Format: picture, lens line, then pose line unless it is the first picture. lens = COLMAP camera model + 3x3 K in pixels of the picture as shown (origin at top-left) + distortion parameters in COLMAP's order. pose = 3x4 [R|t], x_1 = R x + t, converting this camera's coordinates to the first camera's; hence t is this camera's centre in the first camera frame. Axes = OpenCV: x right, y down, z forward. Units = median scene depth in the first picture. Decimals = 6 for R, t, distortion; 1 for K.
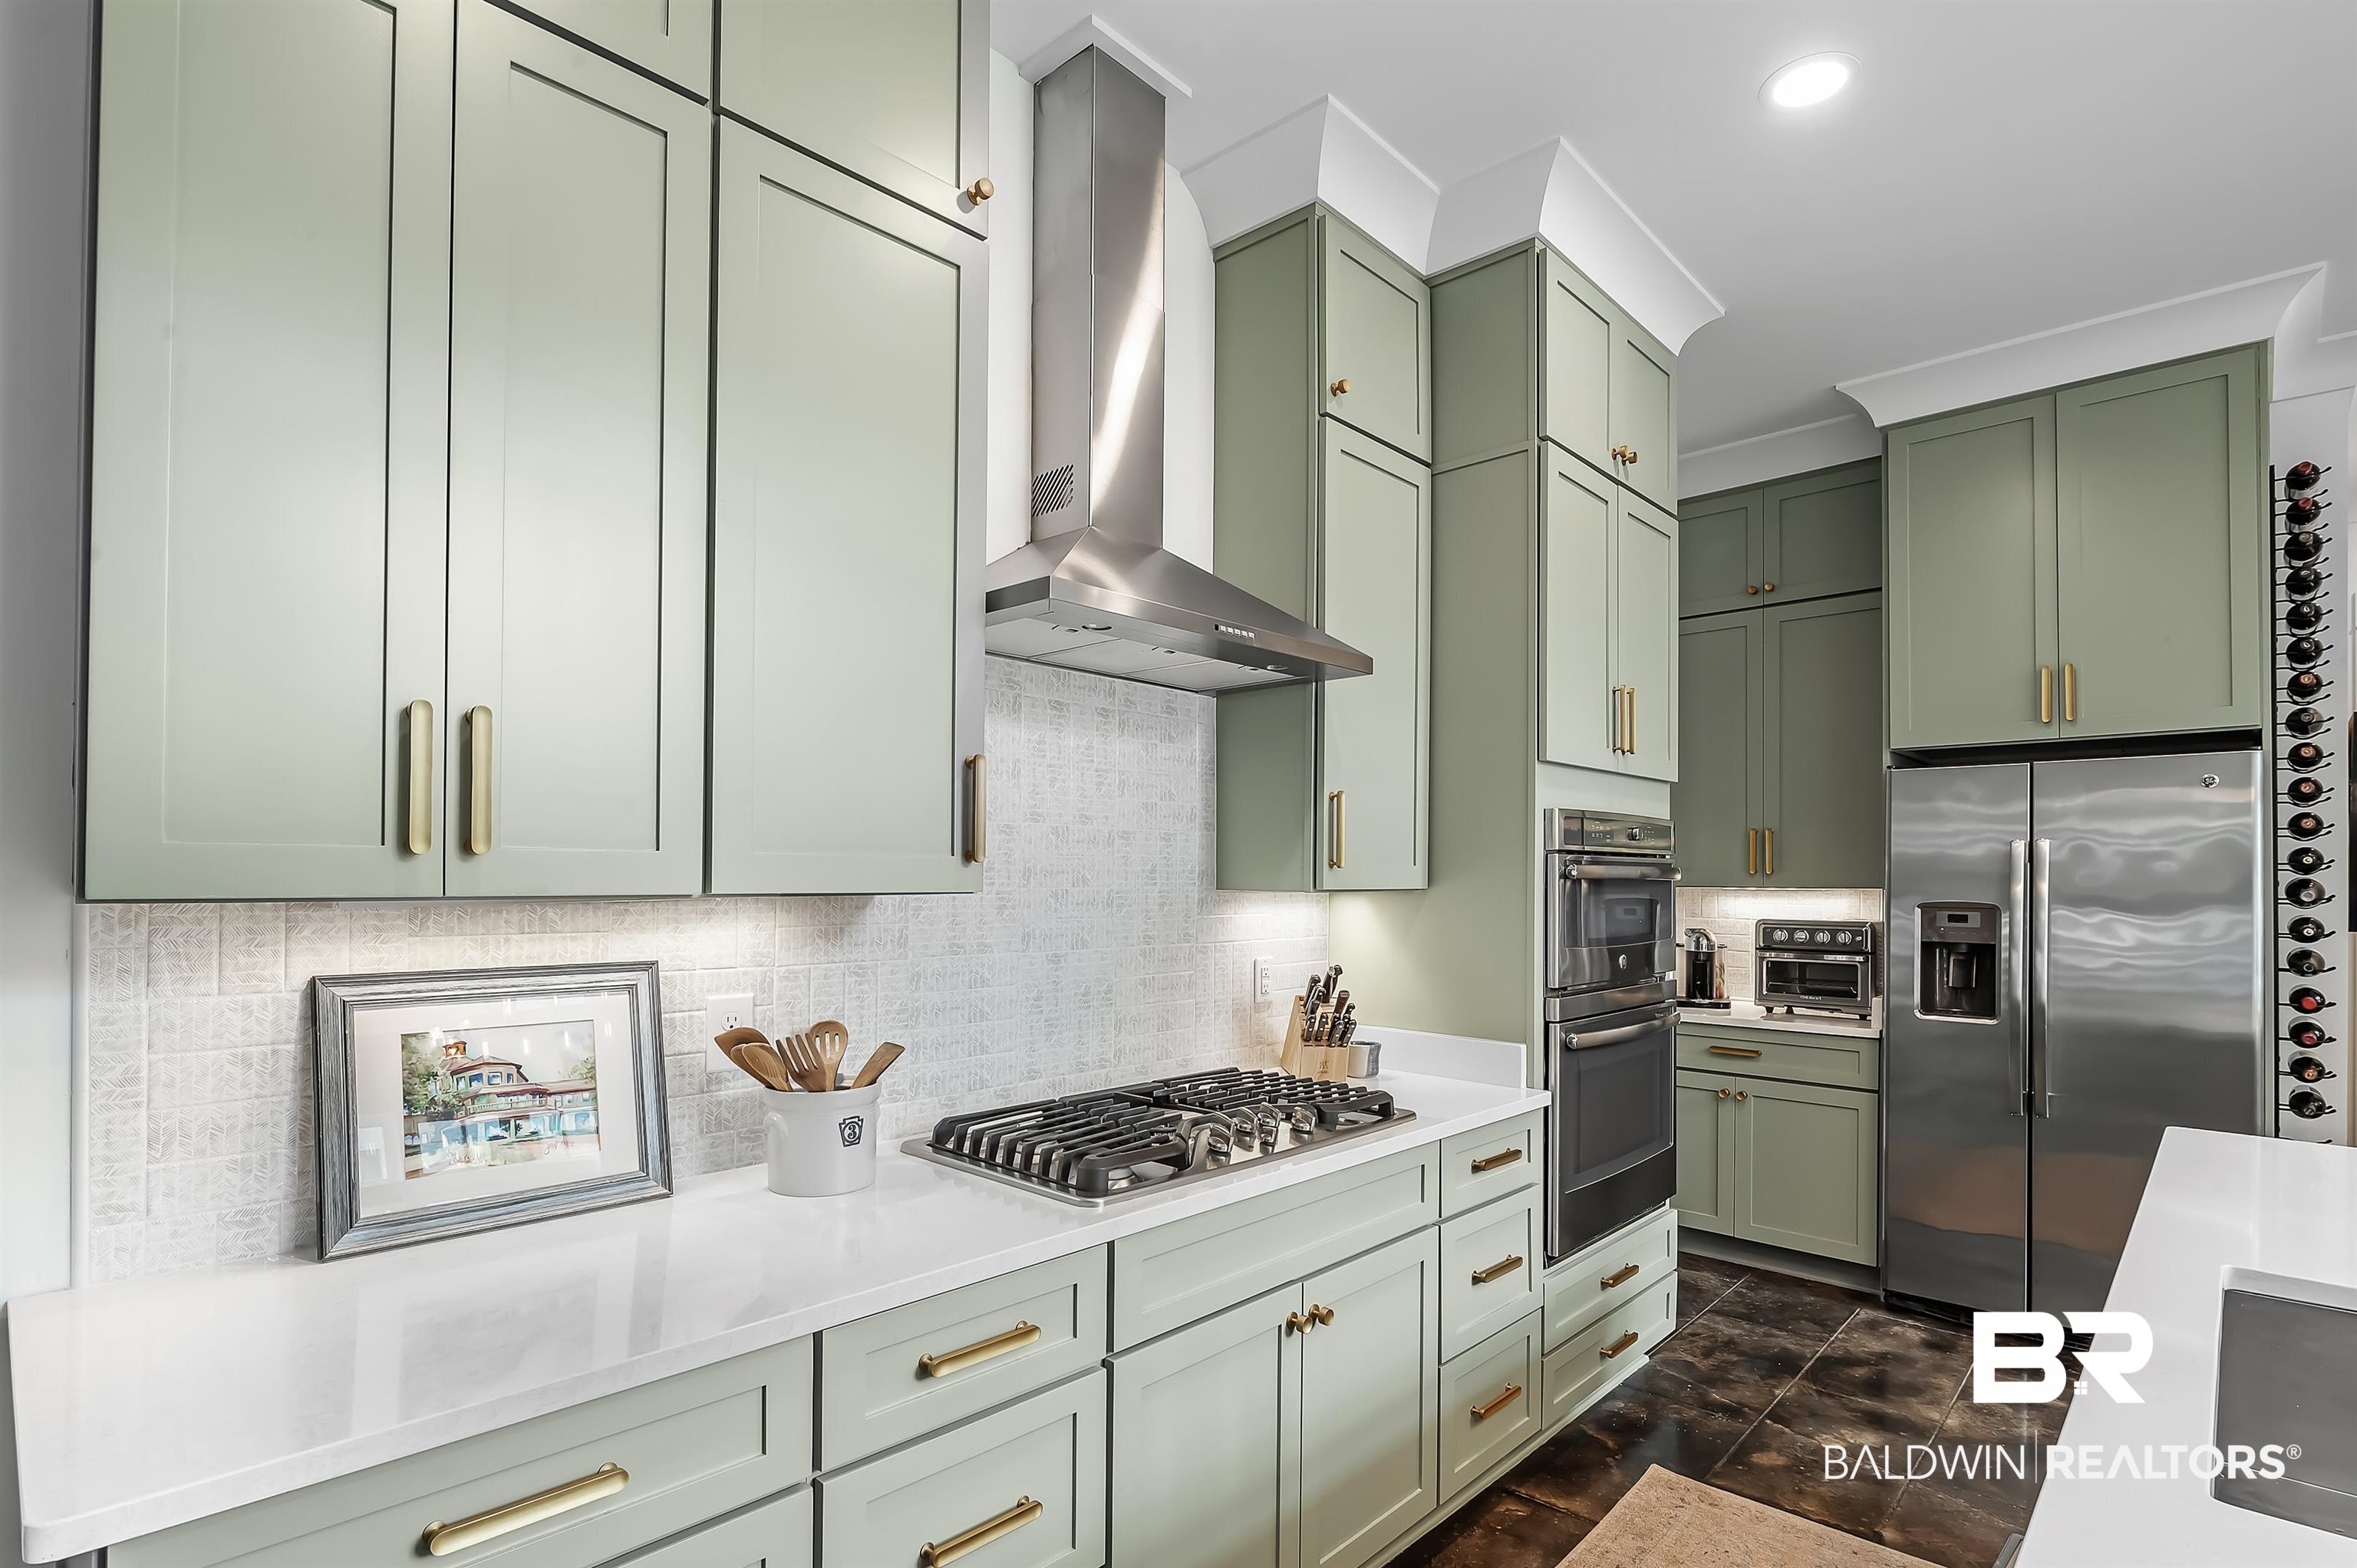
lens RADIAL K [[1148.1, 0, 1193.8], [0, 1148.1, 866.5], [0, 0, 1]] dist [-0.009599, 0.000581]
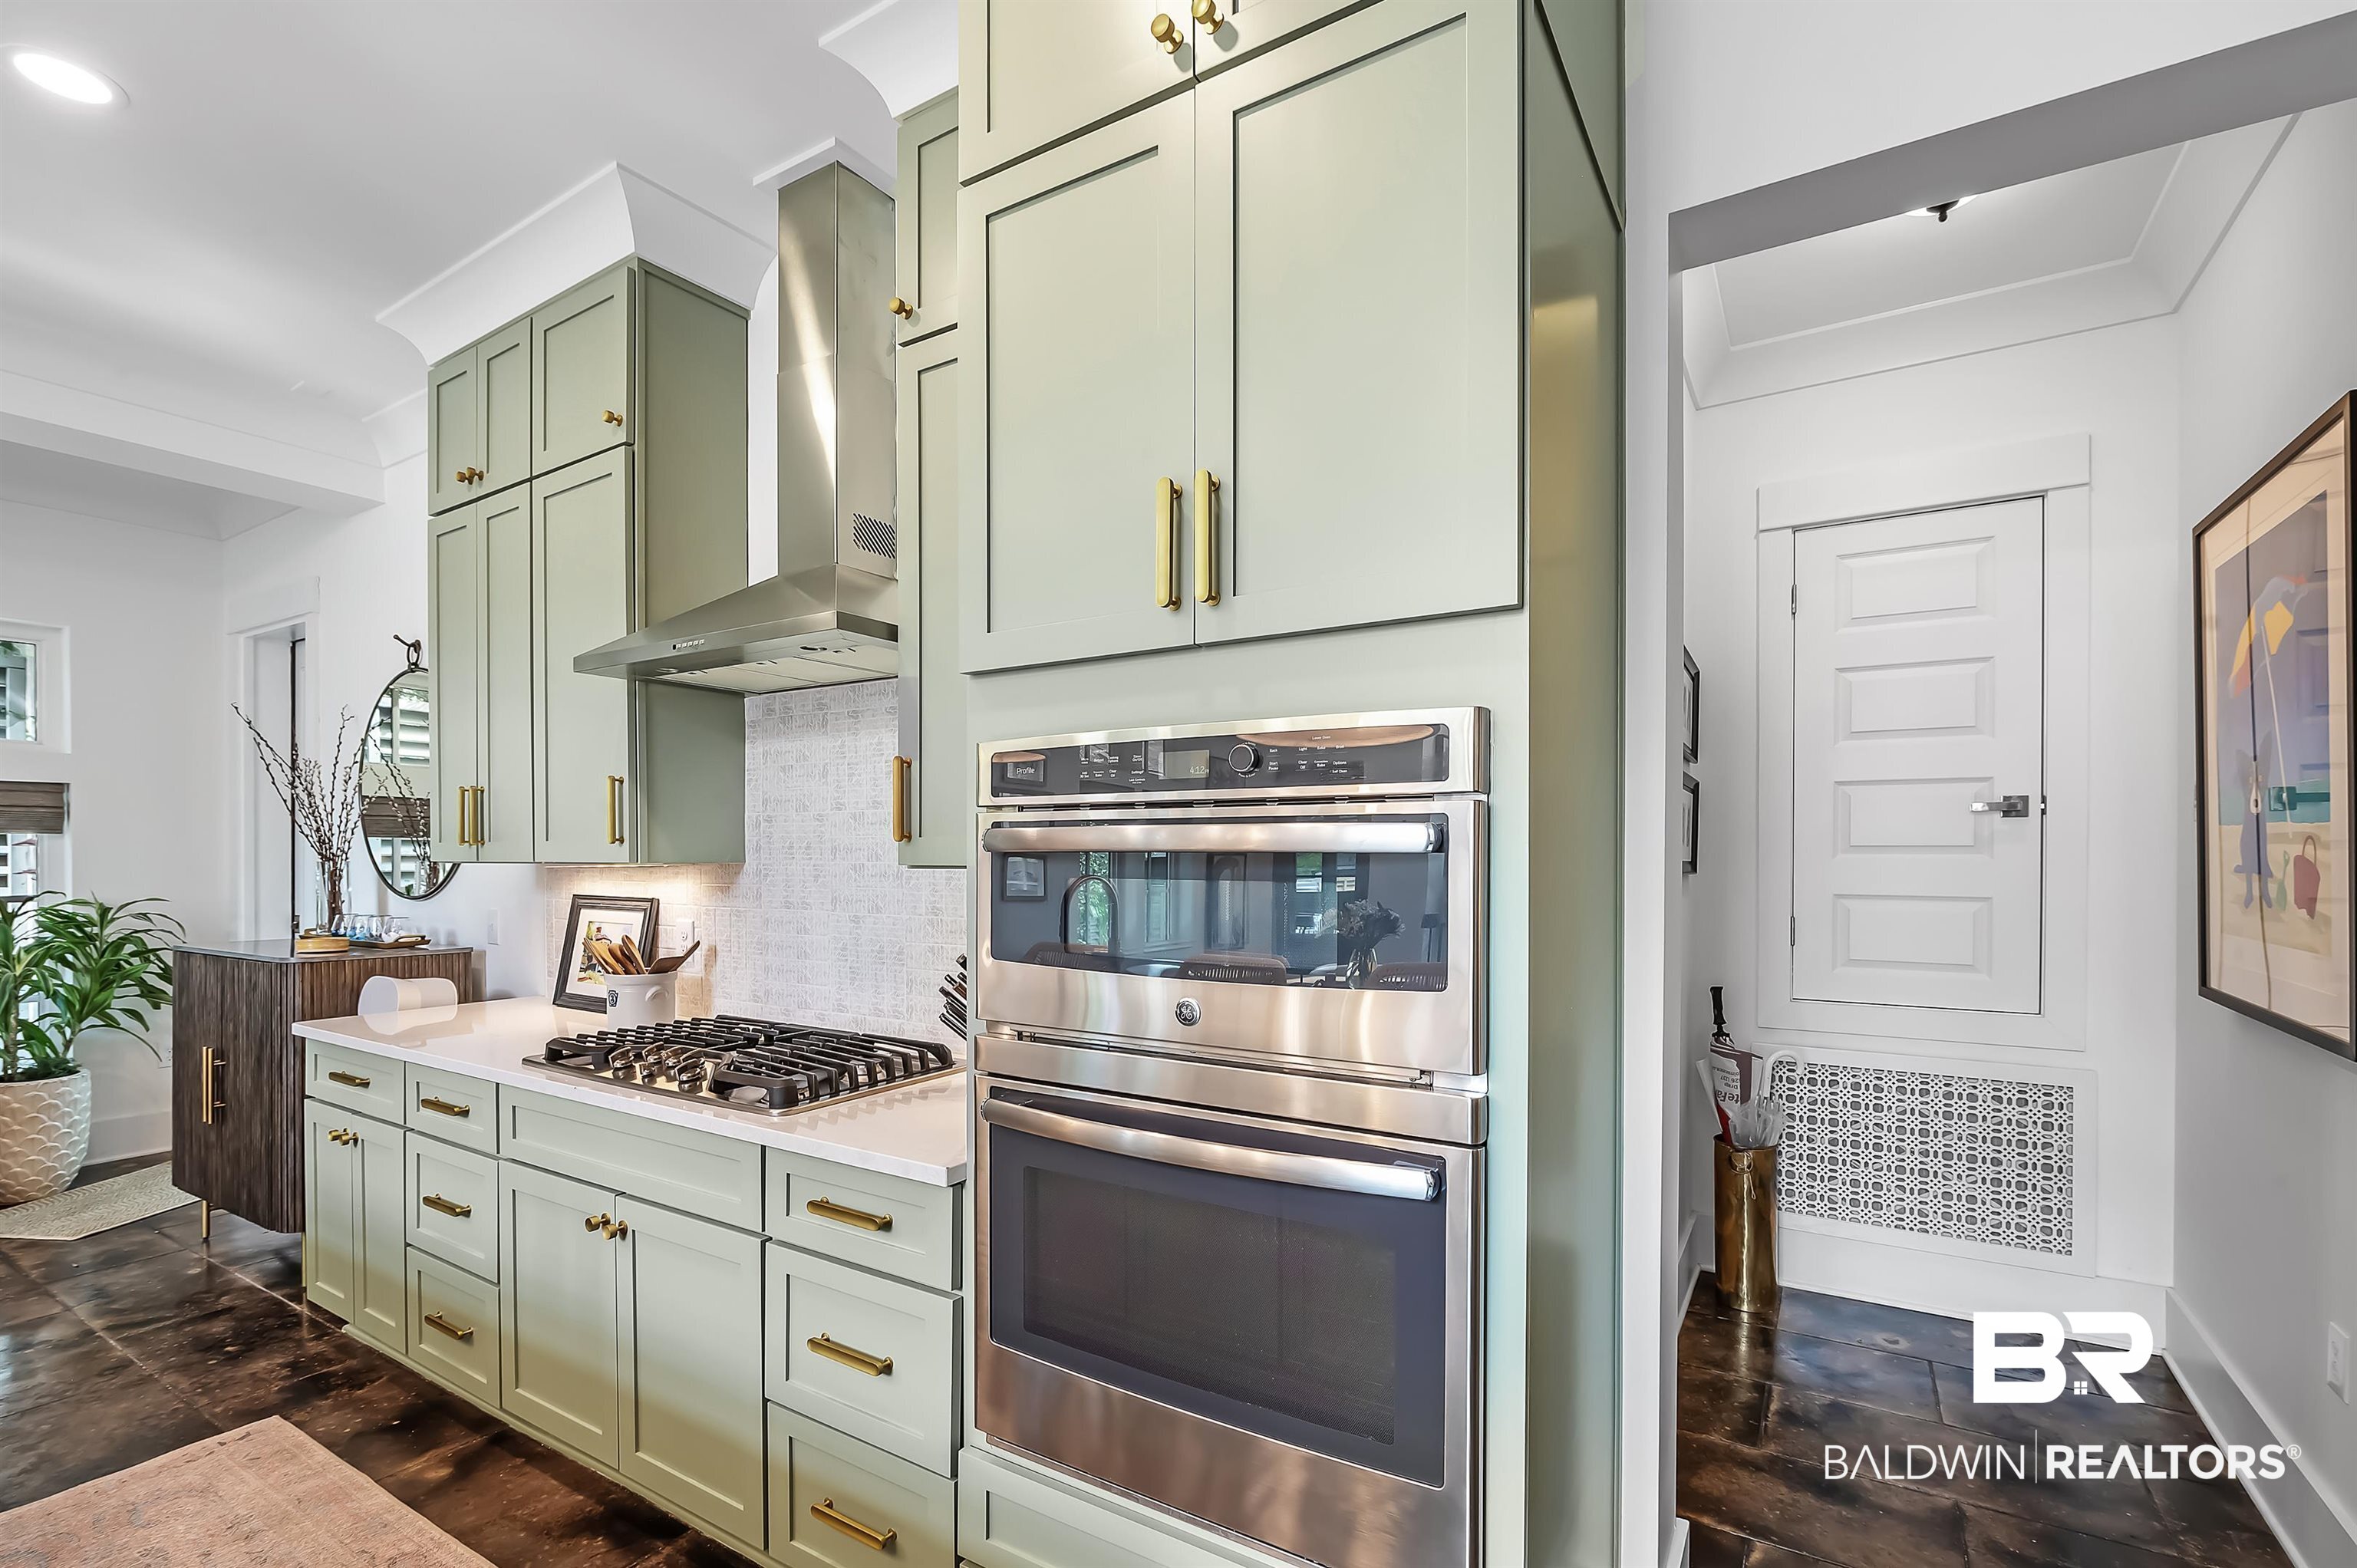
lens RADIAL K [[1046.1, 0, 1111.3], [0, 1046.1, 864.8], [0, 0, 1]] dist [-0.000234, -0.000774]
pose [[0.148079, 0.002331, -0.988973, 0.916240], [0.008961, 0.999953, 0.003698, 0.017589], [0.988935, -0.009410, 0.148051, 0.982447]]
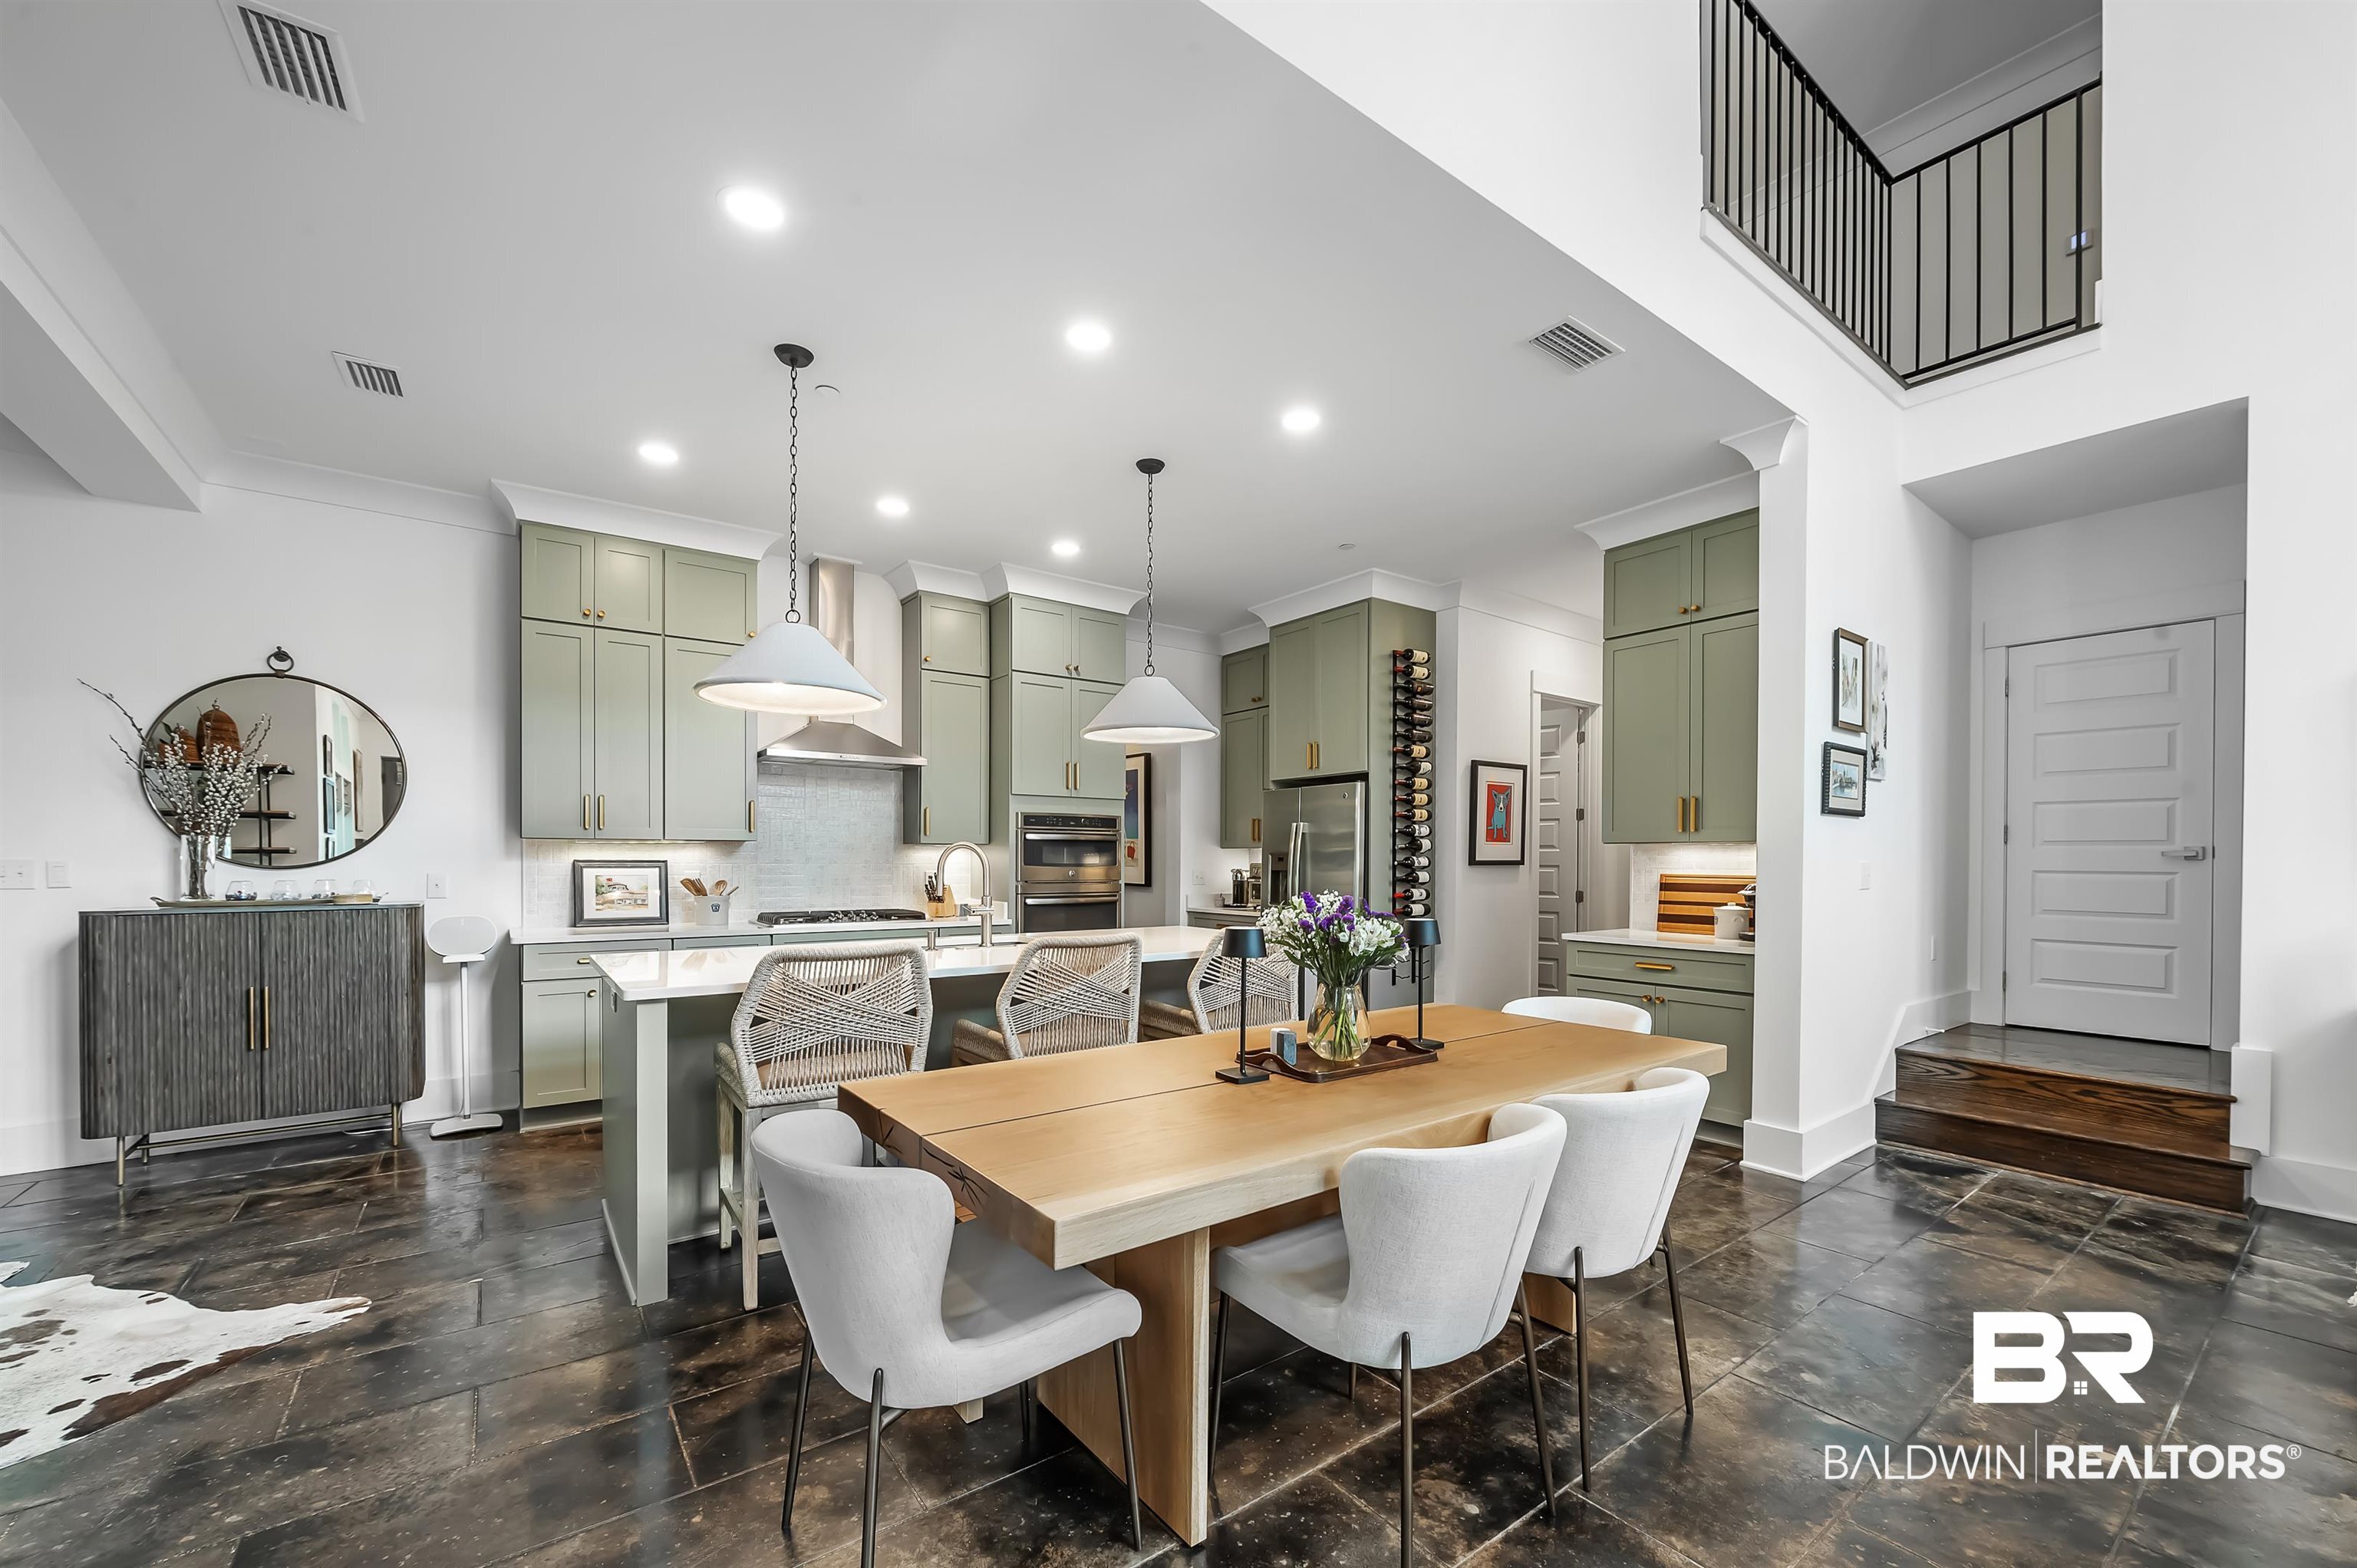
lens RADIAL K [[933.8, 0, 1198.2], [0, 933.8, 867.6], [0, 0, 1]] dist [-0.011777, 0.000437]
pose [[0.984909, -0.001015, -0.173072, 1.085215], [0.003664, 0.999881, 0.014985, 0.044714], [0.173036, -0.015393, 0.984795, -1.021931]]
